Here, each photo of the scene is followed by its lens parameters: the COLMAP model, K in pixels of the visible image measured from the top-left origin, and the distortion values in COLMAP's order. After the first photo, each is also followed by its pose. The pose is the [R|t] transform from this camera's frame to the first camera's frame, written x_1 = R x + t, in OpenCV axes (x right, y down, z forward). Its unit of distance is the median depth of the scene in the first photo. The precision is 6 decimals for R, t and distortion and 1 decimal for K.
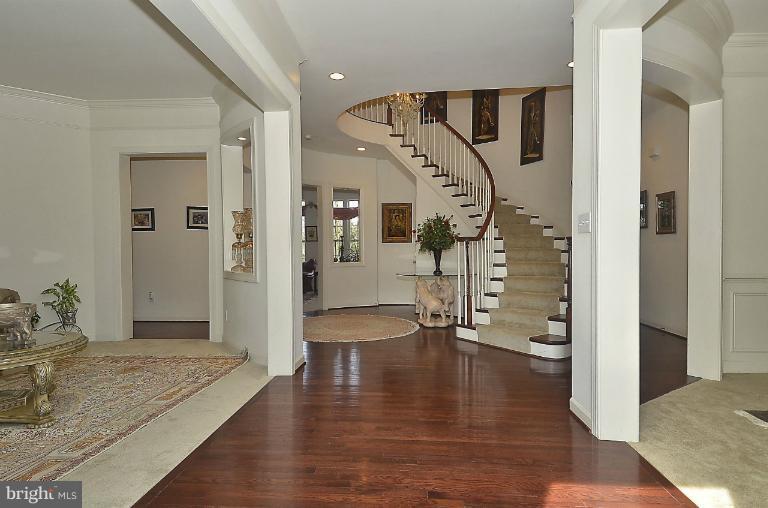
lens RADIAL K [[411.1, 0, 387.4], [0, 411.1, 251.1], [0, 0, 1]] dist [0.005220, -0.006626]
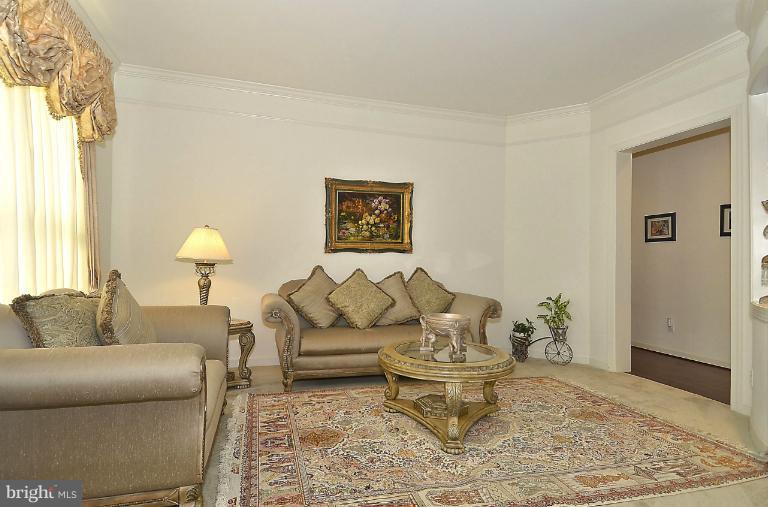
lens RADIAL K [[411.1, 0, 378.0], [0, 411.1, 259.9], [0, 0, 1]] dist [0.005220, -0.006626]
pose [[0.321811, 0.010024, -0.946751, 0.000604], [-0.017785, 0.999832, 0.004540, -0.010880], [0.946637, 0.015377, 0.321935, 0.342958]]
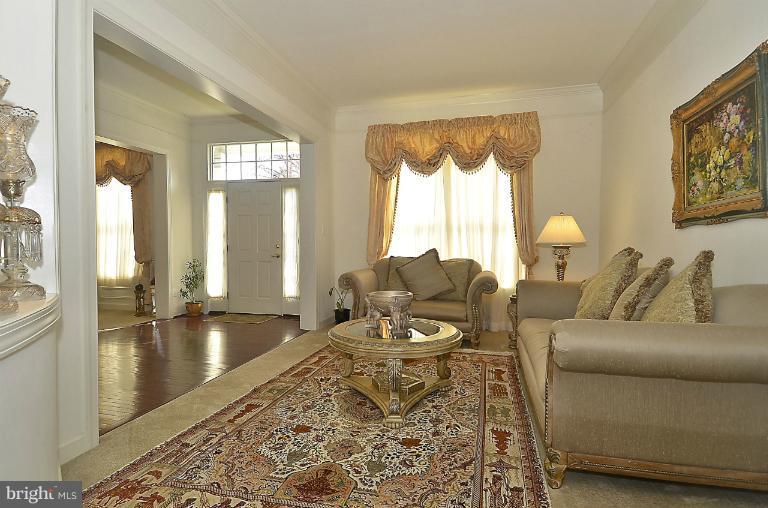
lens RADIAL K [[411.1, 0, 380.5], [0, 411.1, 256.5], [0, 0, 1]] dist [0.005220, -0.006626]
pose [[-0.980908, -0.001091, 0.194469, -0.773391], [0.002995, 0.999781, 0.020717, 0.012435], [-0.194449, 0.020904, -0.980690, 1.424799]]
